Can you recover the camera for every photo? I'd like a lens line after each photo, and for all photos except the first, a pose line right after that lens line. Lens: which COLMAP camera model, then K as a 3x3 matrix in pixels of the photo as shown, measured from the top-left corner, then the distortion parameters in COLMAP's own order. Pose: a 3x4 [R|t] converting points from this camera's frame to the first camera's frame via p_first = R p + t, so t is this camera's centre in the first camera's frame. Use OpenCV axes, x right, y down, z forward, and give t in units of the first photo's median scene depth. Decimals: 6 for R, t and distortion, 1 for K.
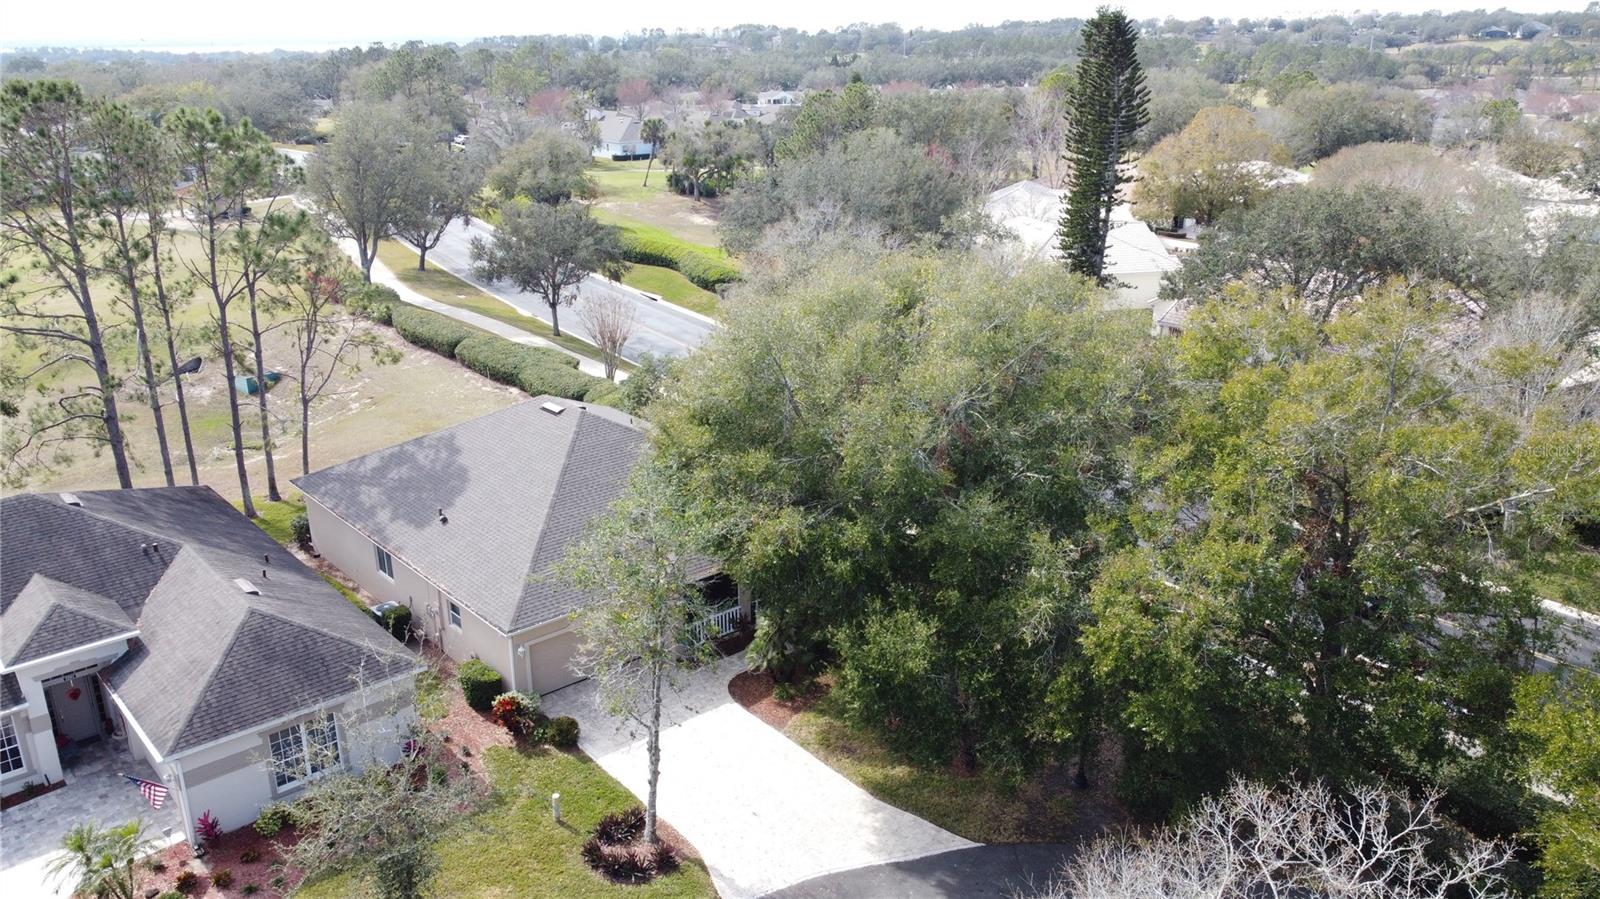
lens RADIAL K [[1237.9, 0, 805.8], [0, 1237.9, 447.6], [0, 0, 1]] dist [0.005706, 0.000531]
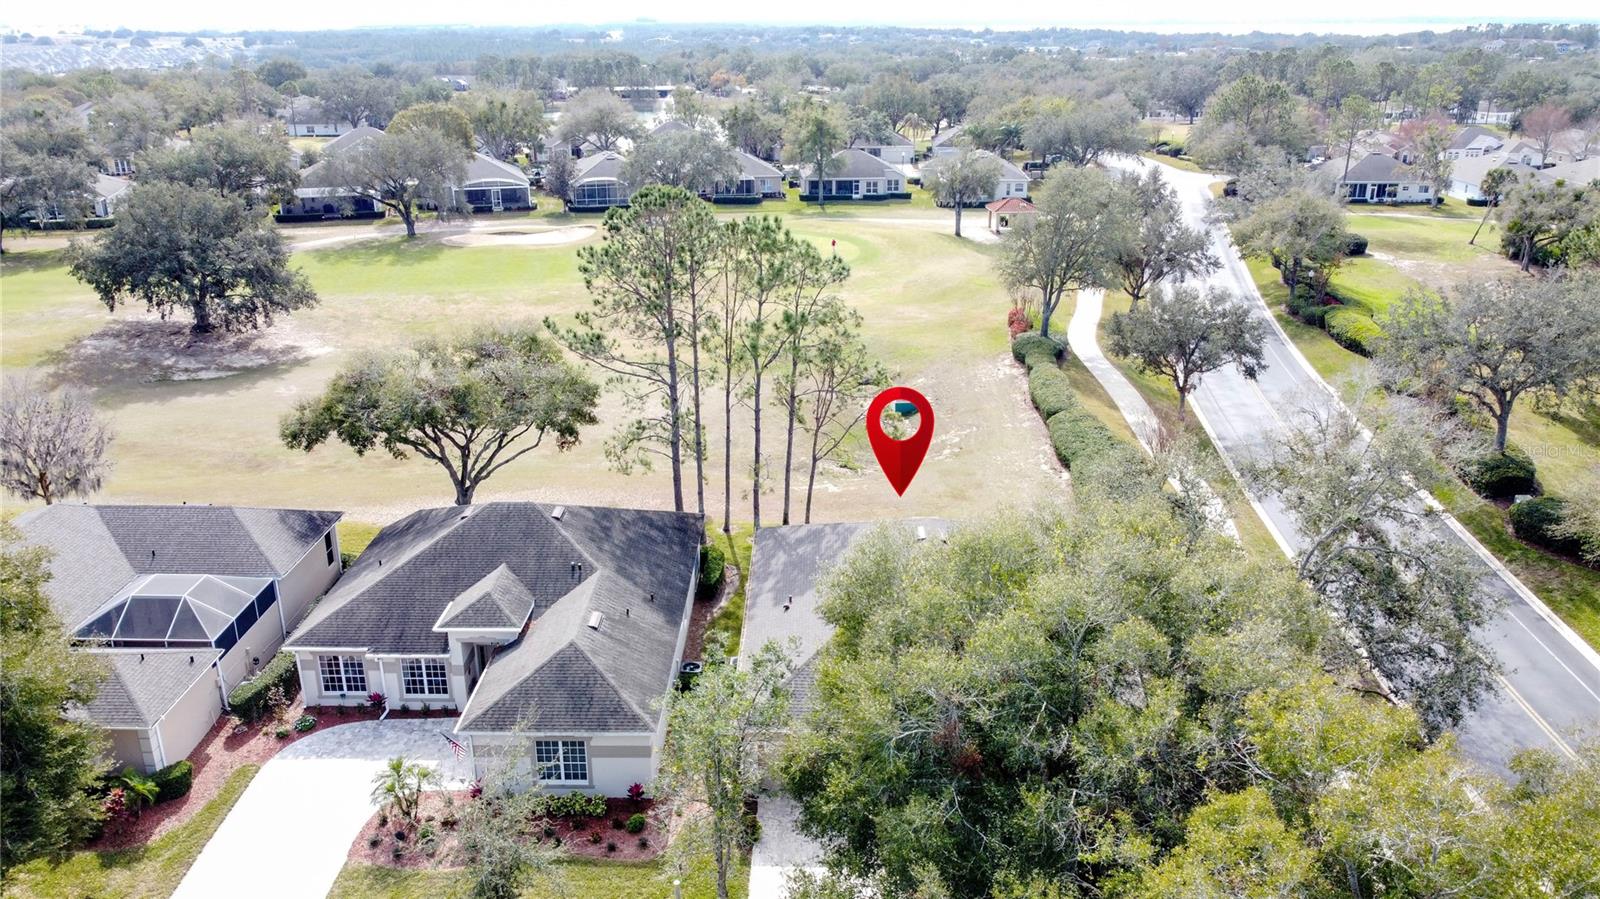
lens RADIAL K [[1237.9, 0, 805.8], [0, 1237.9, 447.6], [0, 0, 1]] dist [0.005706, 0.000531]
pose [[0.727512, 0.234611, -0.644736, 0.456416], [-0.217259, 0.970136, 0.107868, -0.227578], [0.650788, 0.061600, 0.756757, 0.133258]]
